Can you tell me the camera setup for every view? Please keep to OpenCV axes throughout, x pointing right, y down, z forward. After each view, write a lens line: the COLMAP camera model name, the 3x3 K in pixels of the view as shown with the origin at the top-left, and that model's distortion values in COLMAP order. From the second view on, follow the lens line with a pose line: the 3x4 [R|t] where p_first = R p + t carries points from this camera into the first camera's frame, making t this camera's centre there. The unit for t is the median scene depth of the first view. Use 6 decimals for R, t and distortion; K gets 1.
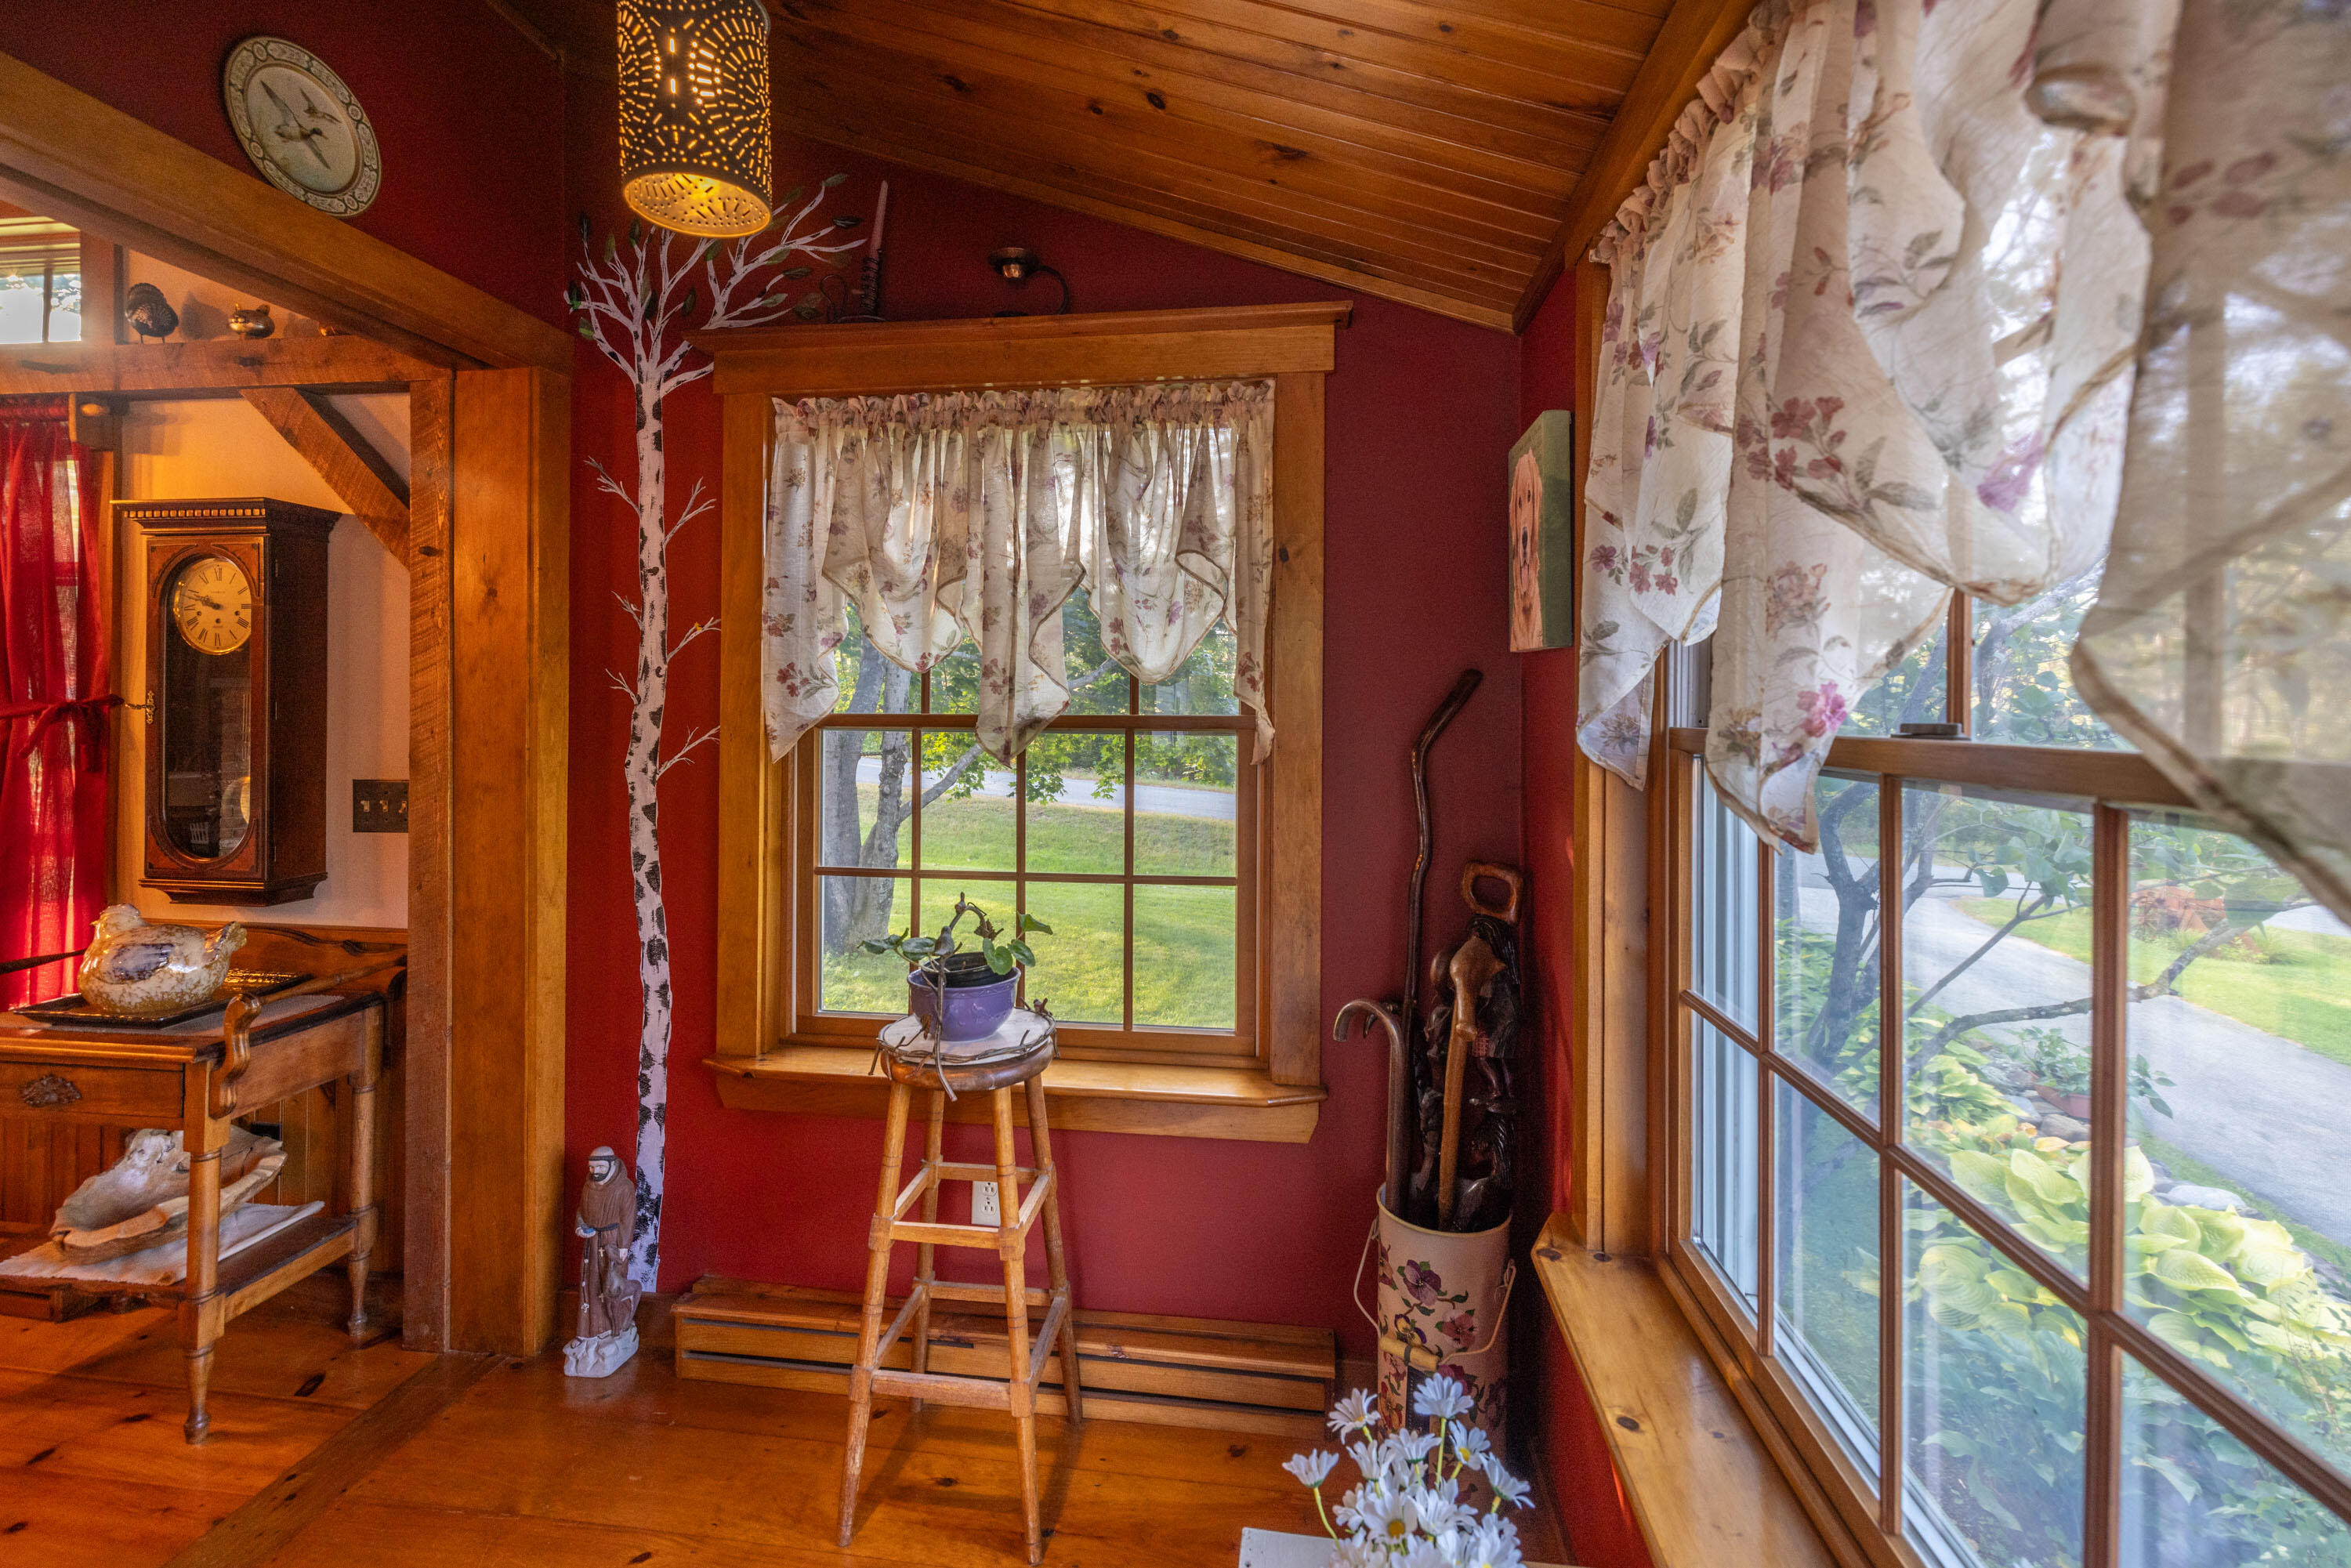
lens RADIAL K [[1037.7, 0, 1170.3], [0, 1037.7, 702.9], [0, 0, 1]] dist [0.002230, 0.000433]
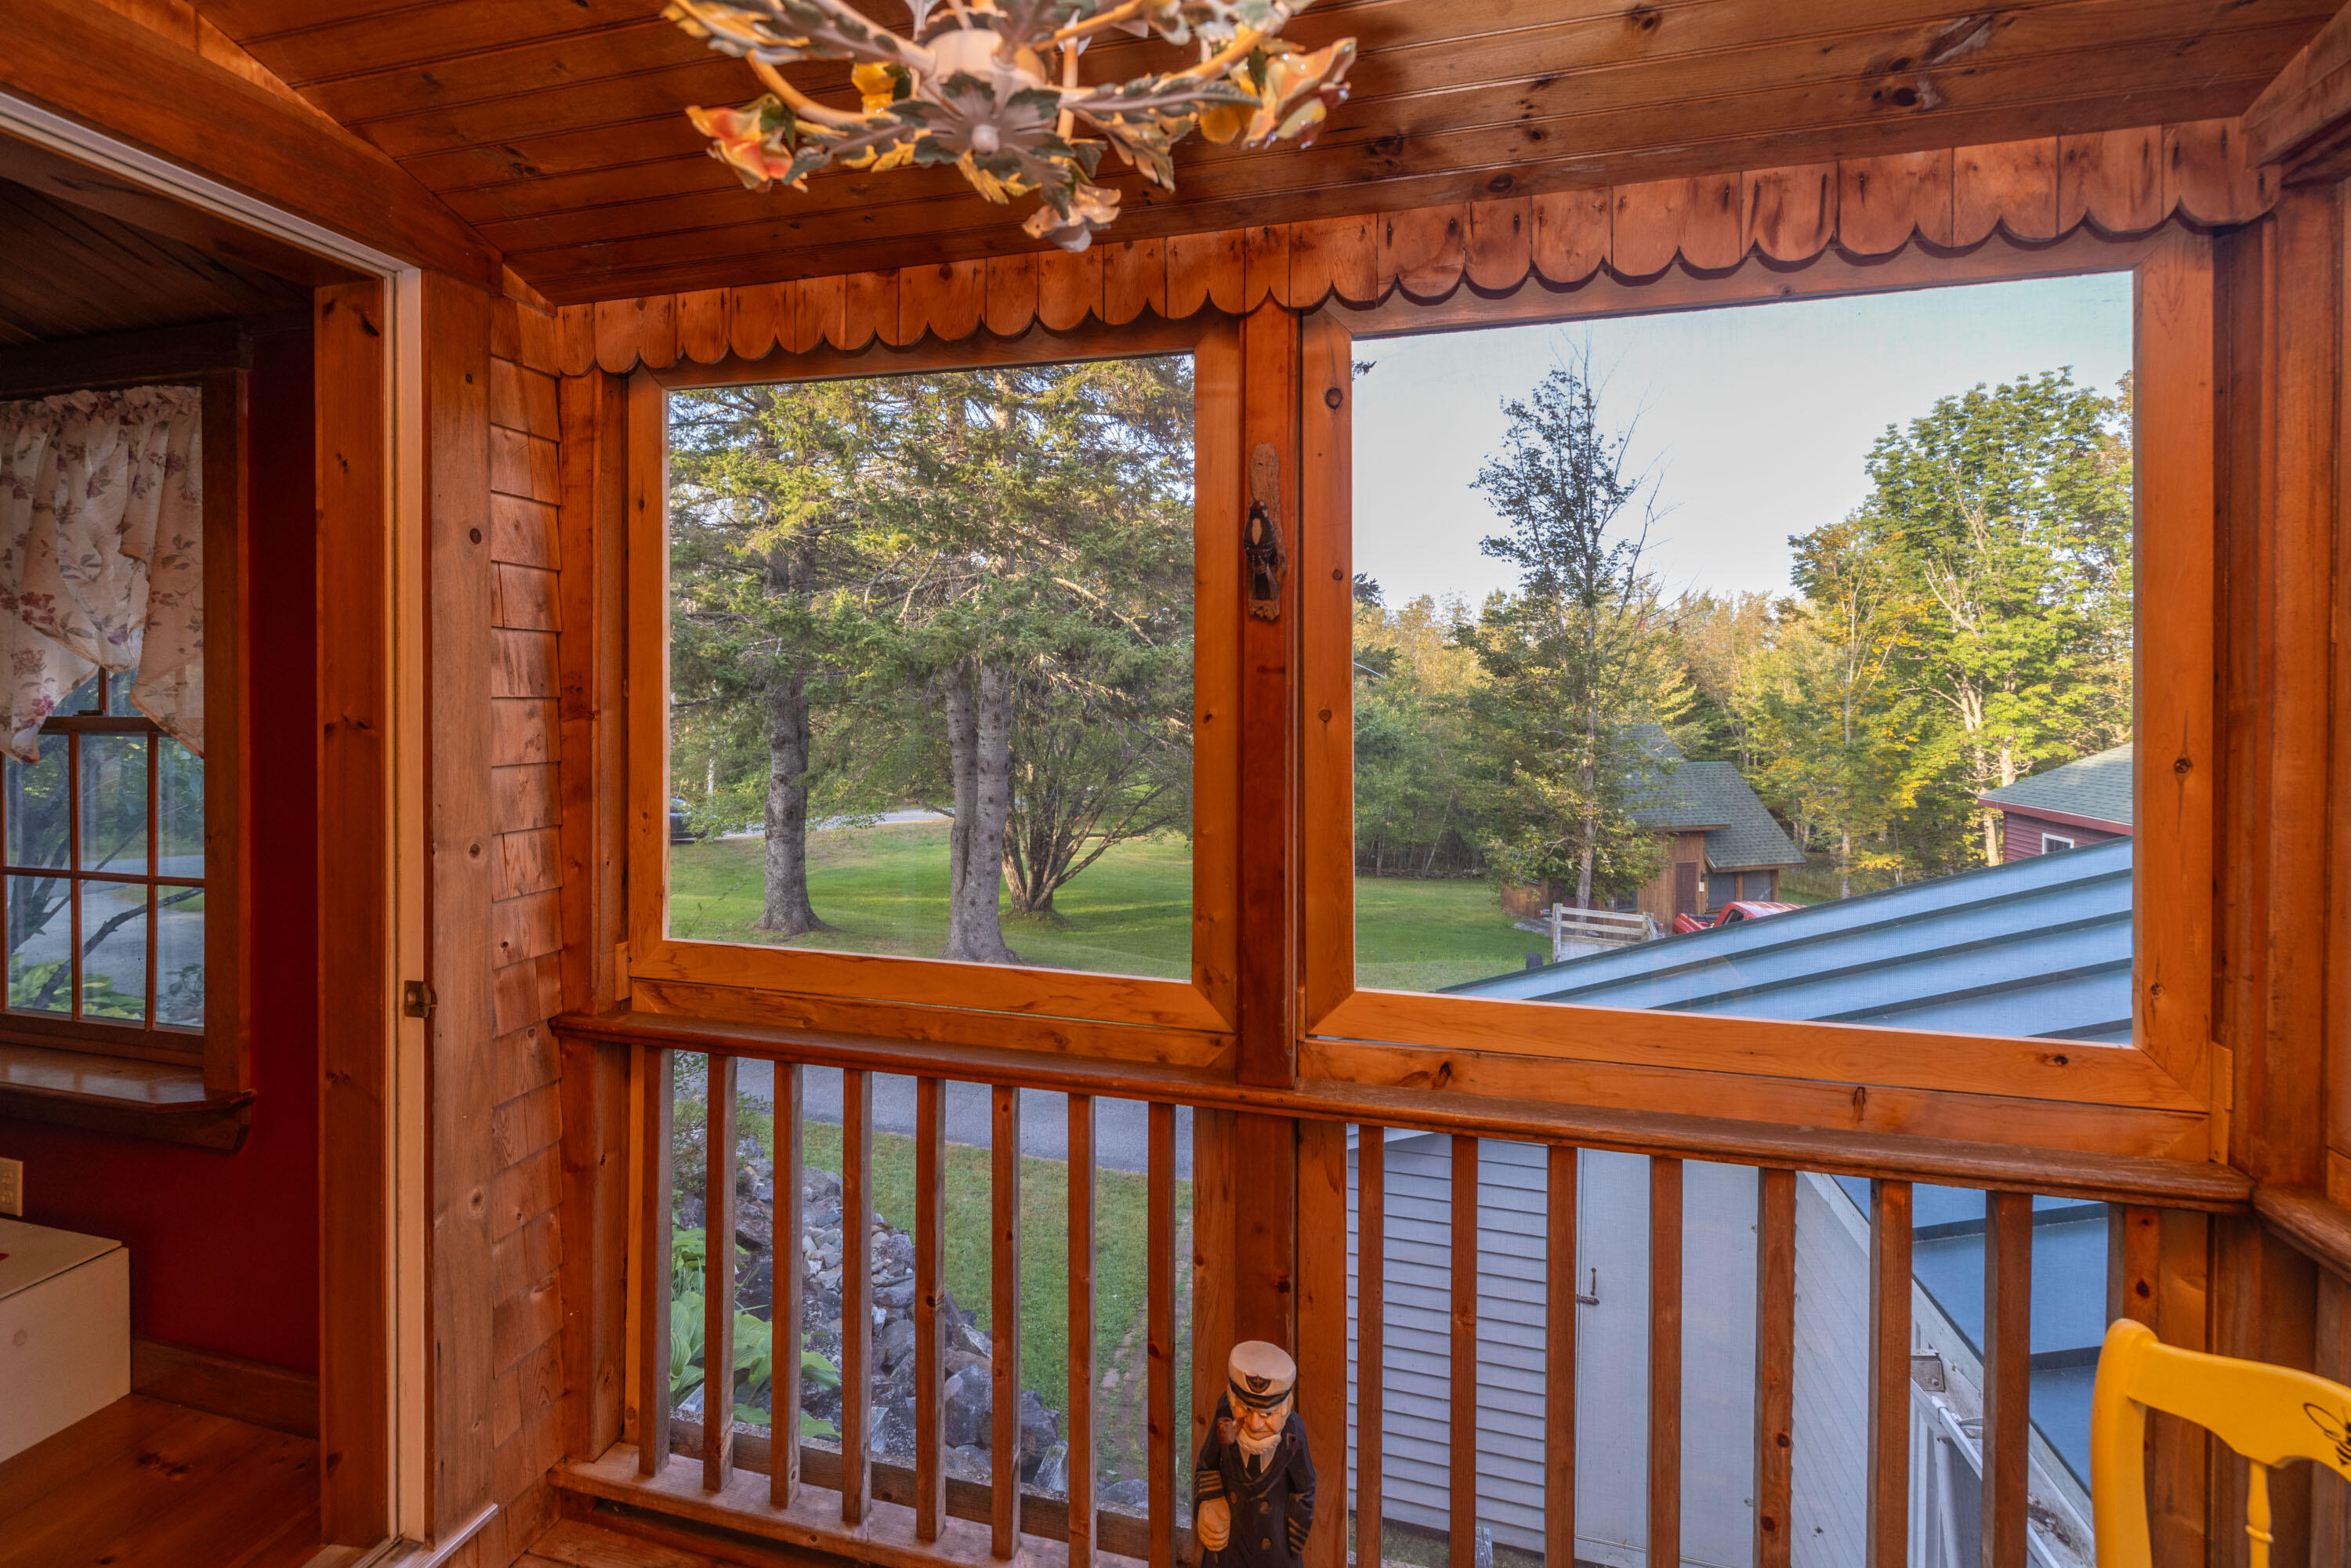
lens RADIAL K [[1037.7, 0, 1170.3], [0, 1037.7, 702.9], [0, 0, 1]] dist [0.002230, 0.000433]
pose [[0.129916, -0.016033, 0.991395, -1.746699], [0.003681, 0.999870, 0.015688, -0.034571], [-0.991518, 0.001612, 0.129958, -2.346821]]
